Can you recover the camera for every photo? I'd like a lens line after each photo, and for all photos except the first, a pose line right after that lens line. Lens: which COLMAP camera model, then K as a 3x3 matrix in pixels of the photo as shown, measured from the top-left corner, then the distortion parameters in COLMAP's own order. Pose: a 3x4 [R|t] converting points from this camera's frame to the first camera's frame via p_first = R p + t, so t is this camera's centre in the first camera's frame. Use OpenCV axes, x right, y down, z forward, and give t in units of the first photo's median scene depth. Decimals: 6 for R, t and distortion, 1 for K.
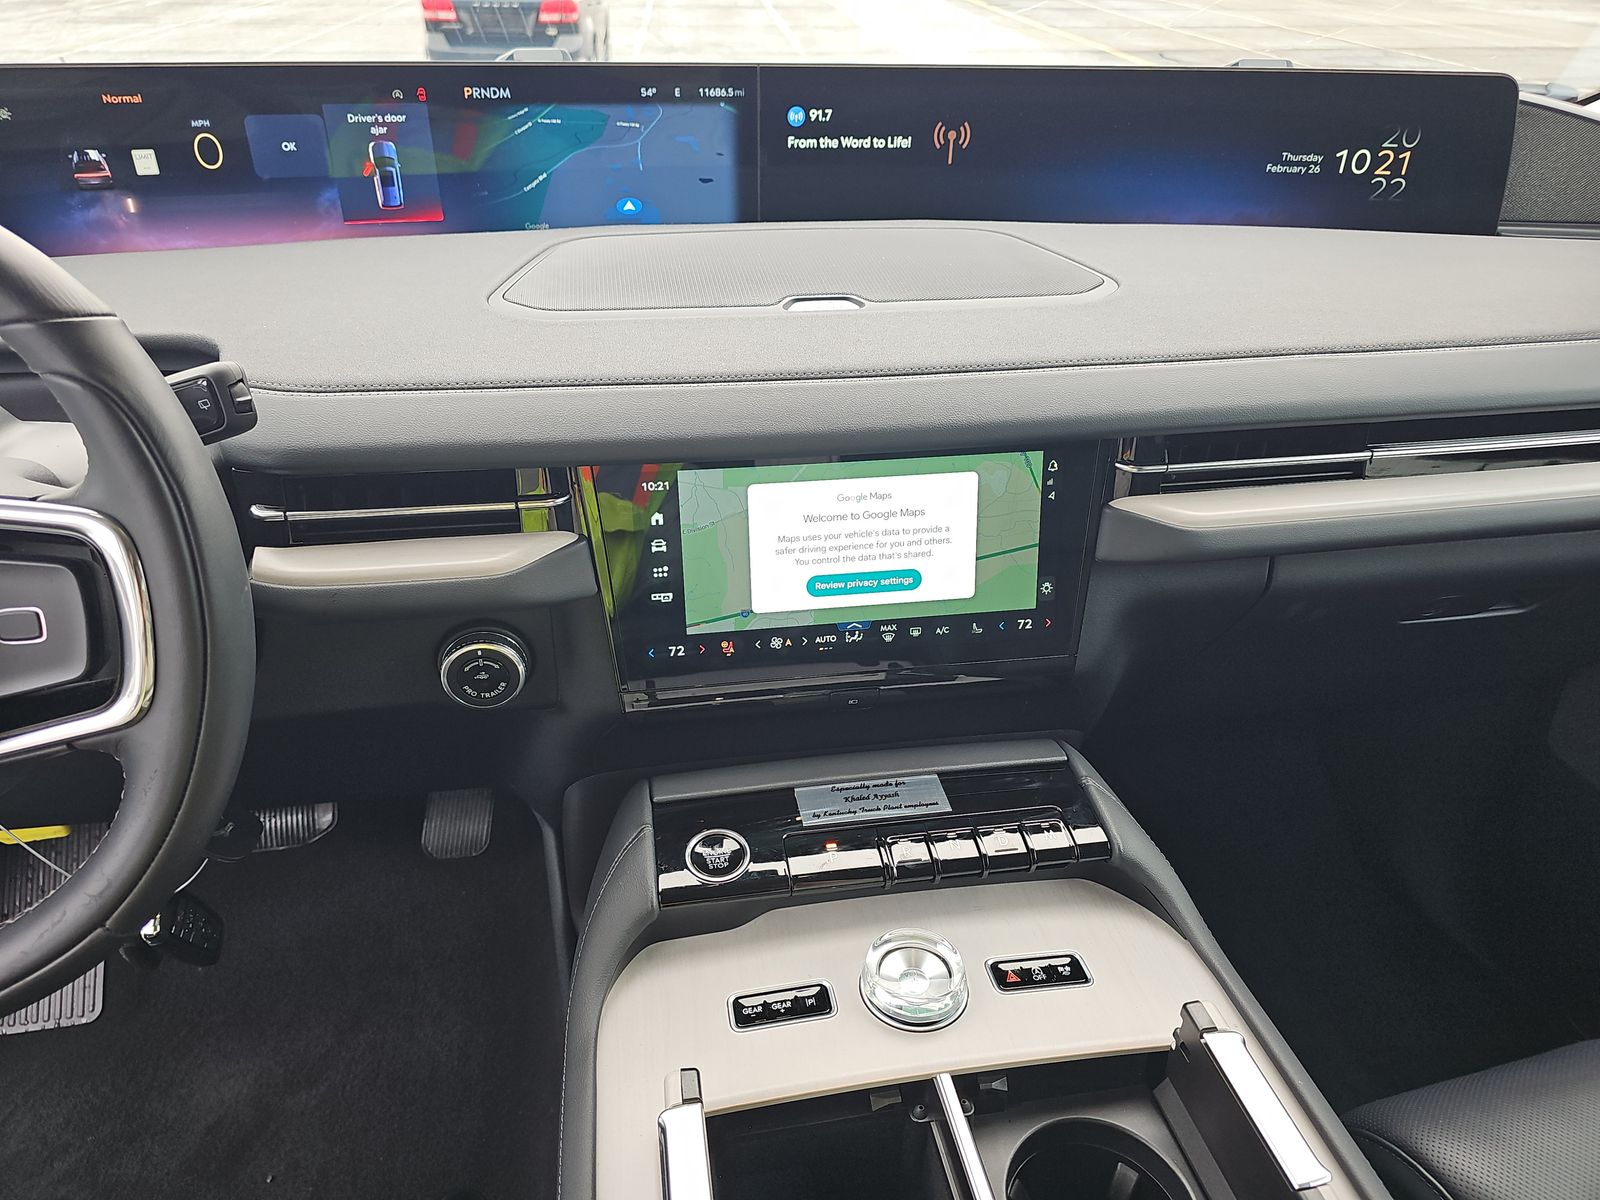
lens RADIAL K [[1149.0, 0, 800.0], [0, 1149.0, 600.0], [0, 0, 1]] dist [0.025729, -0.049223]
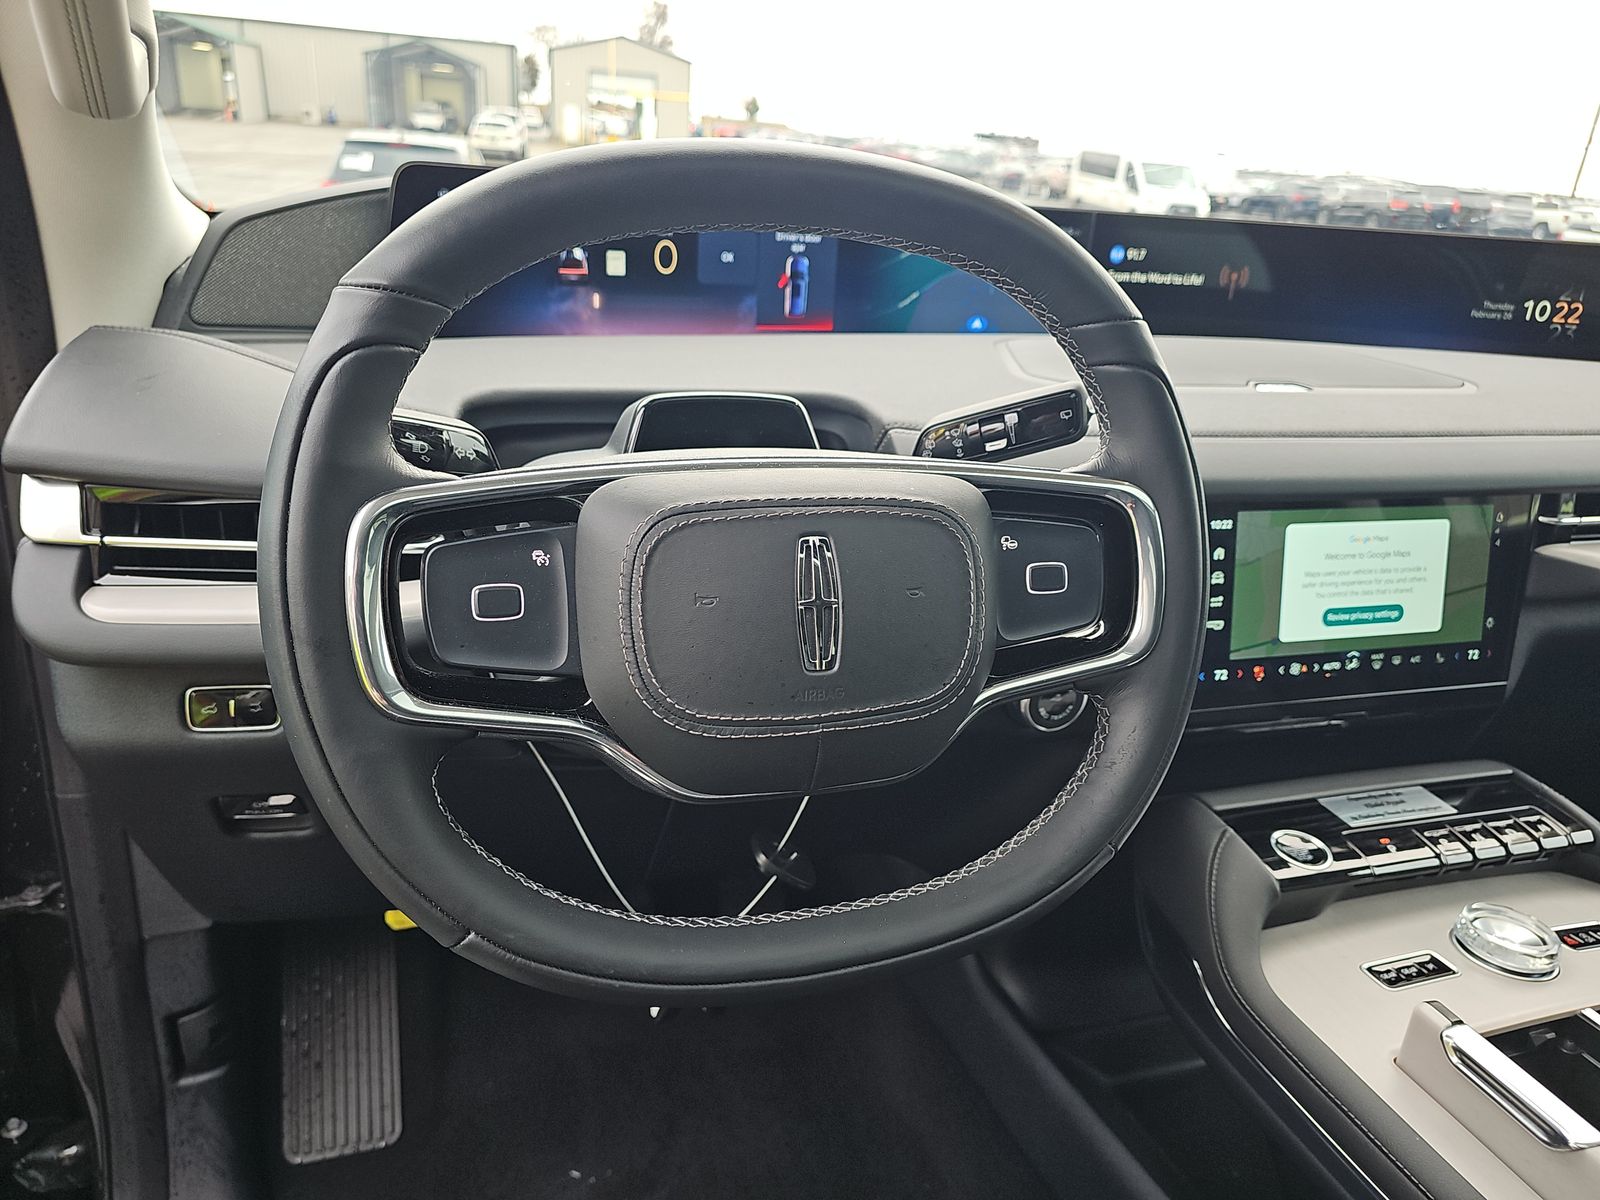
lens RADIAL K [[1176.6, 0, 800.0], [0, 1176.6, 600.0], [0, 0, 1]] dist [0.001023, -0.051989]
pose [[0.991365, -0.003323, 0.131093, -0.644693], [0.024692, 0.986527, -0.161723, 0.143403], [-0.128789, 0.163564, 0.978090, -0.076707]]
